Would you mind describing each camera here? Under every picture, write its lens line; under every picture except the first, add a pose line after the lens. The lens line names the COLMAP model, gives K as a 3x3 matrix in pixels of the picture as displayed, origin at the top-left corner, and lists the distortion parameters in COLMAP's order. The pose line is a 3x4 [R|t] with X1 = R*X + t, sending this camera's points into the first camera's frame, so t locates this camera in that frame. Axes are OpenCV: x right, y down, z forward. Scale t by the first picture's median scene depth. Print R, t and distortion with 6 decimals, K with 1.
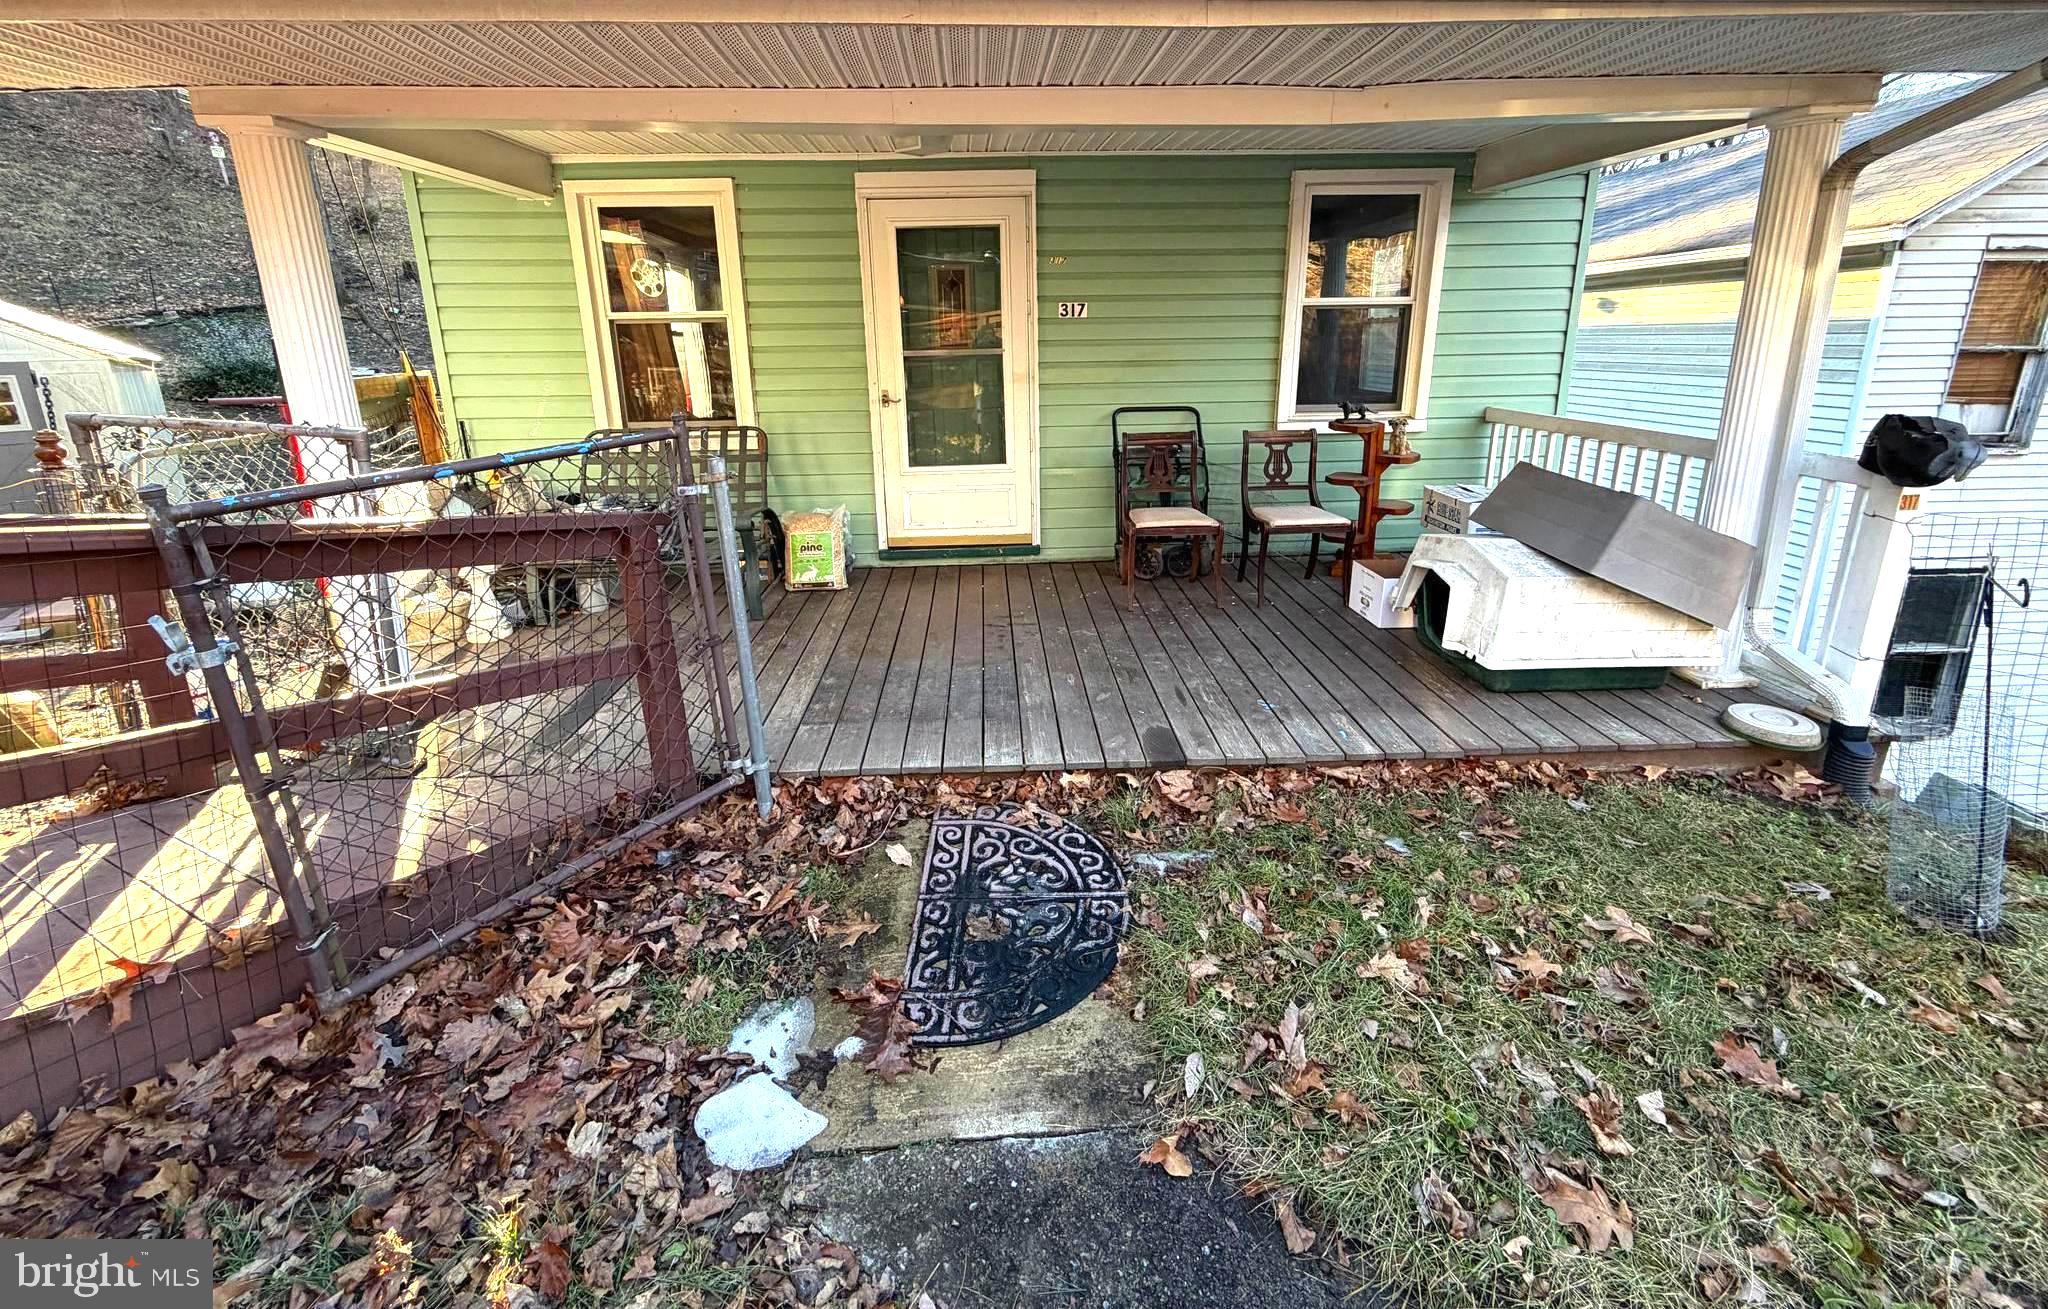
lens RADIAL K [[799.8, 0, 1007.8], [0, 799.8, 529.1], [0, 0, 1]] dist [-0.000824, -0.000119]
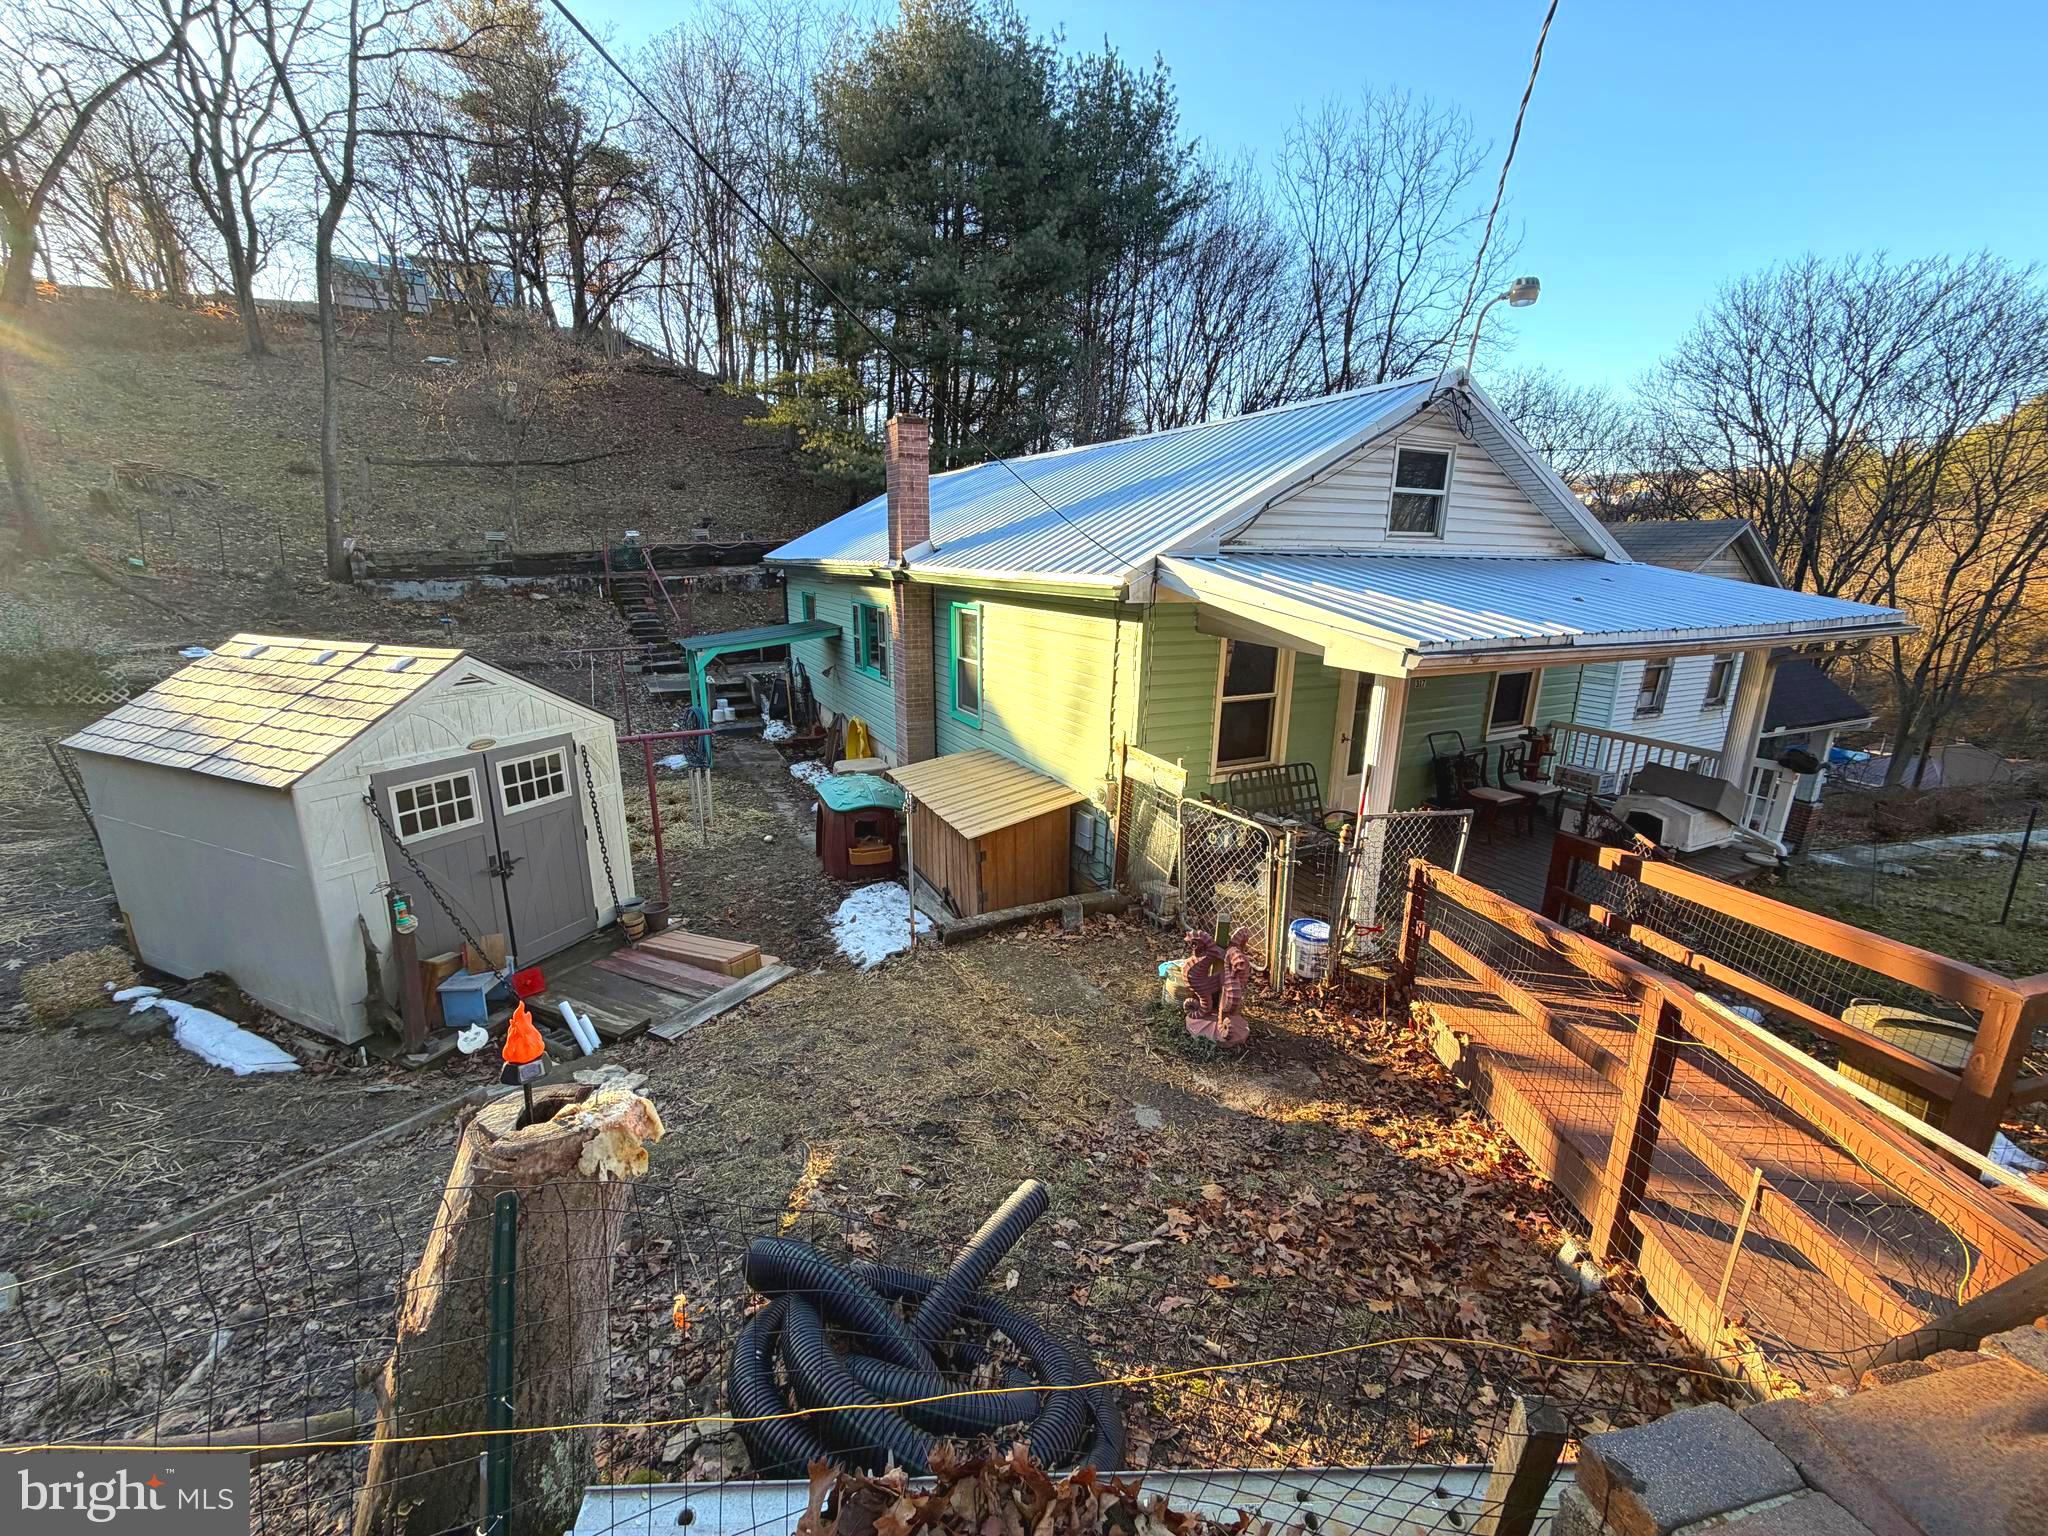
lens RADIAL K [[811.5, 0, 1015.3], [0, 811.5, 765.2], [0, 0, 1]] dist [0.000115, -0.000029]
pose [[0.908143, -0.078939, 0.411151, -2.286991], [0.070883, 0.996876, 0.034829, -0.325025], [-0.412616, -0.002486, 0.910902, -0.434711]]
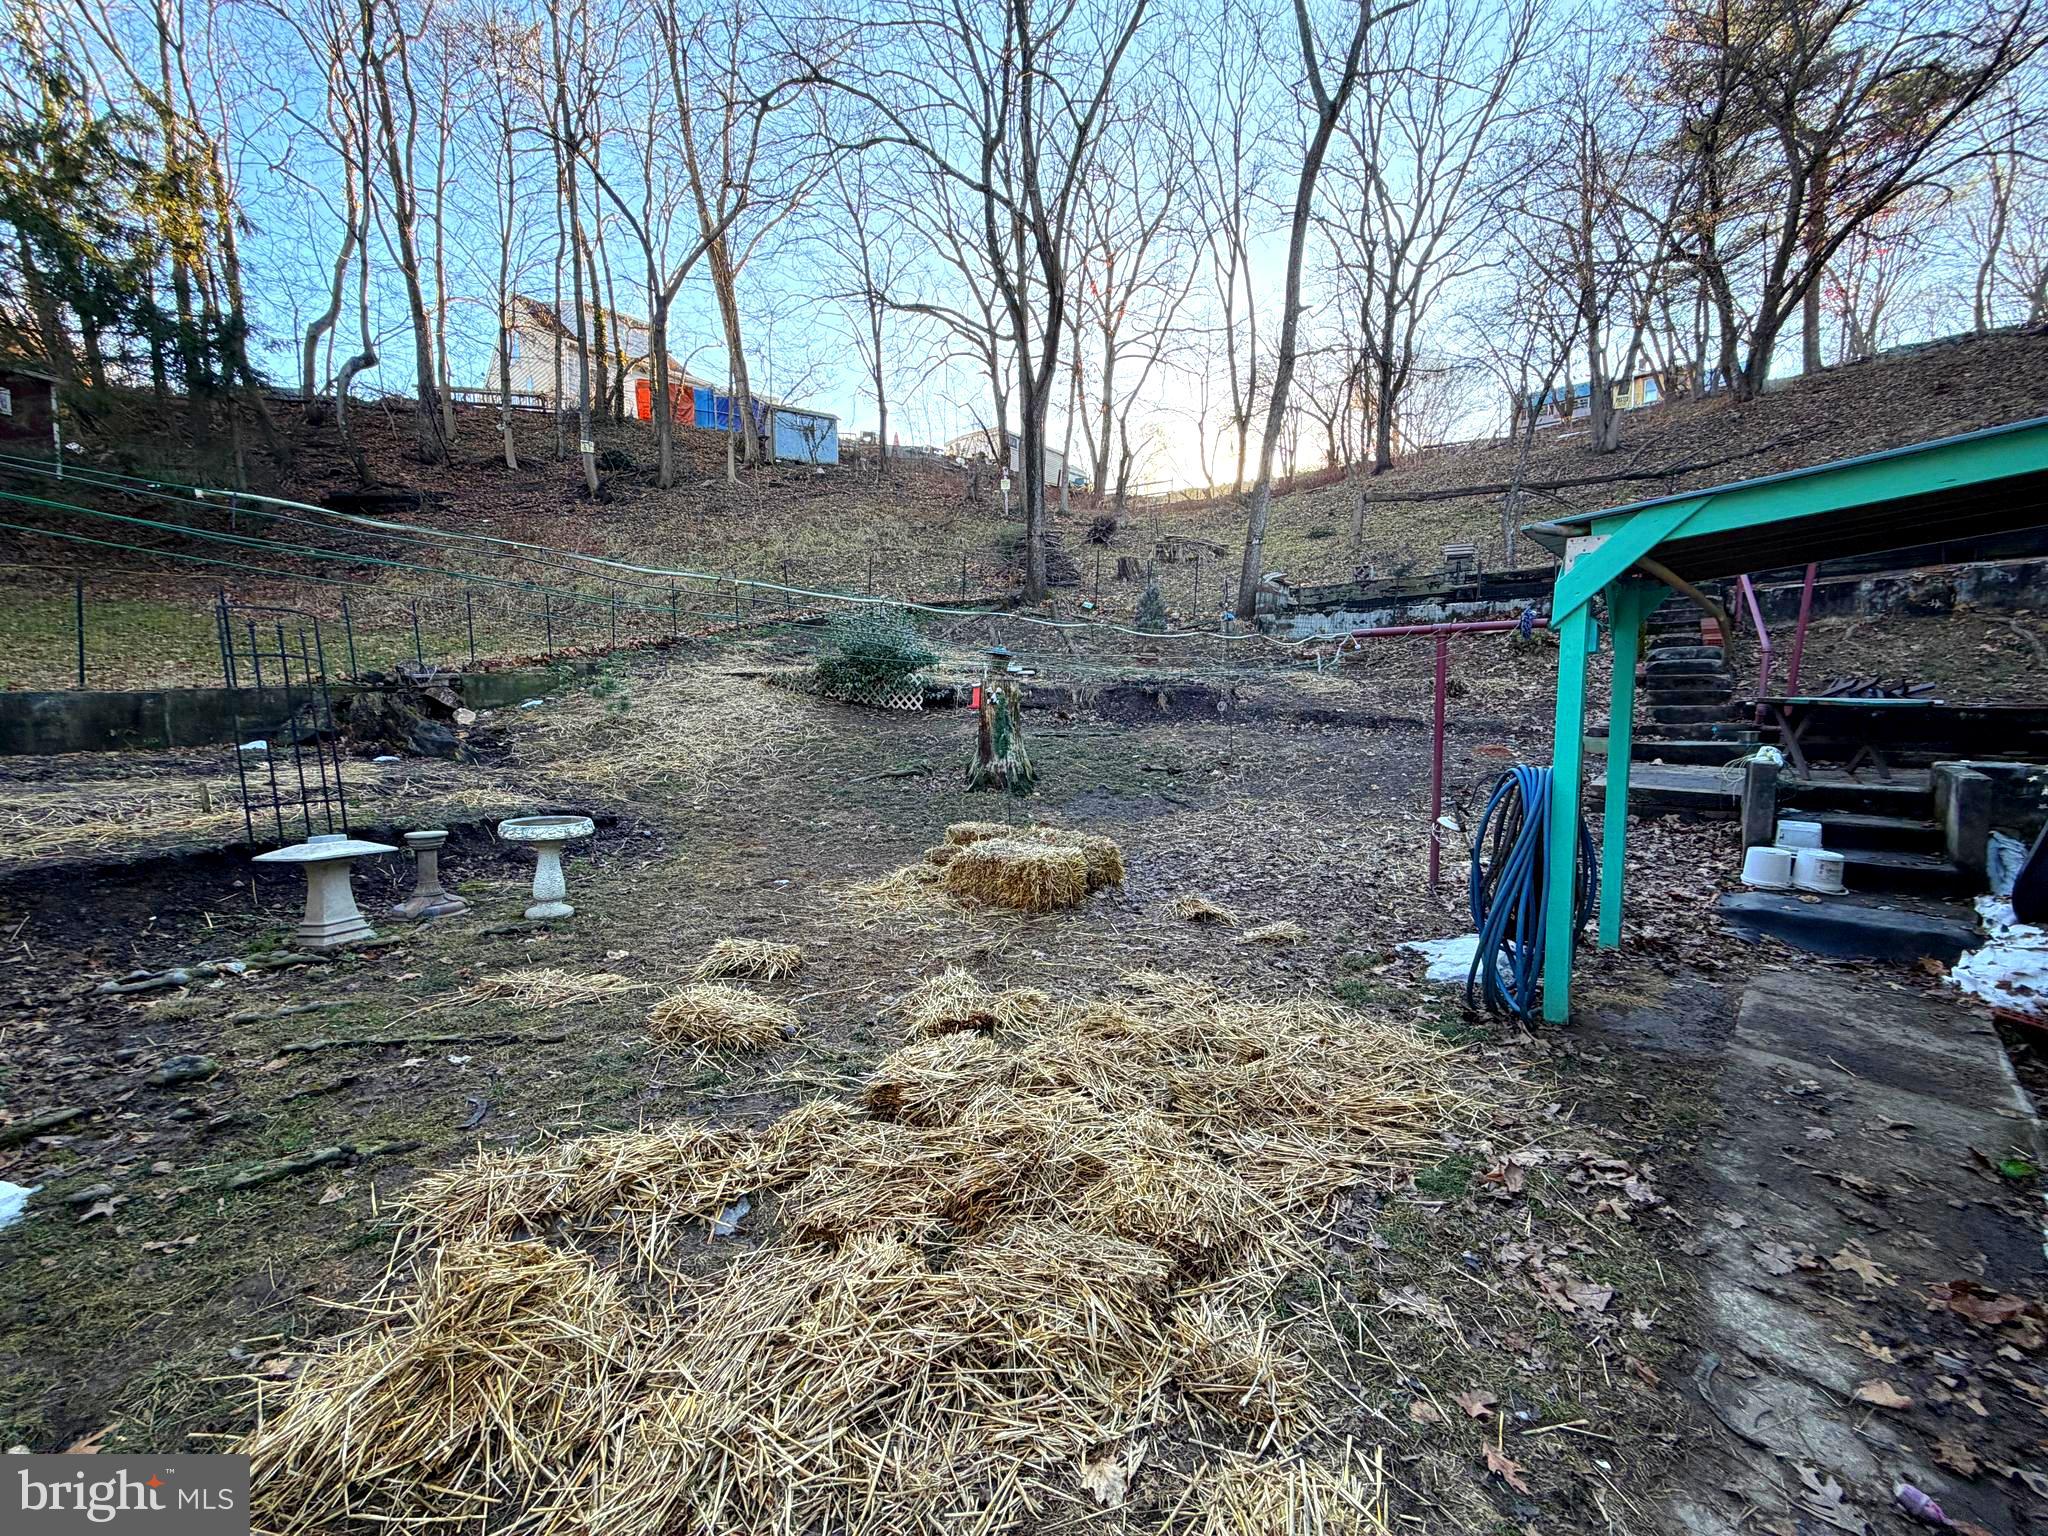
lens RADIAL K [[811.5, 0, 1017.1], [0, 811.5, 762.0], [0, 0, 1]] dist [0.000115, -0.000029]
pose [[0.683223, 0.075619, -0.726284, -1.682064], [-0.194215, 0.977616, -0.080913, -0.385285], [0.703908, 0.196337, 0.682616, 3.100600]]
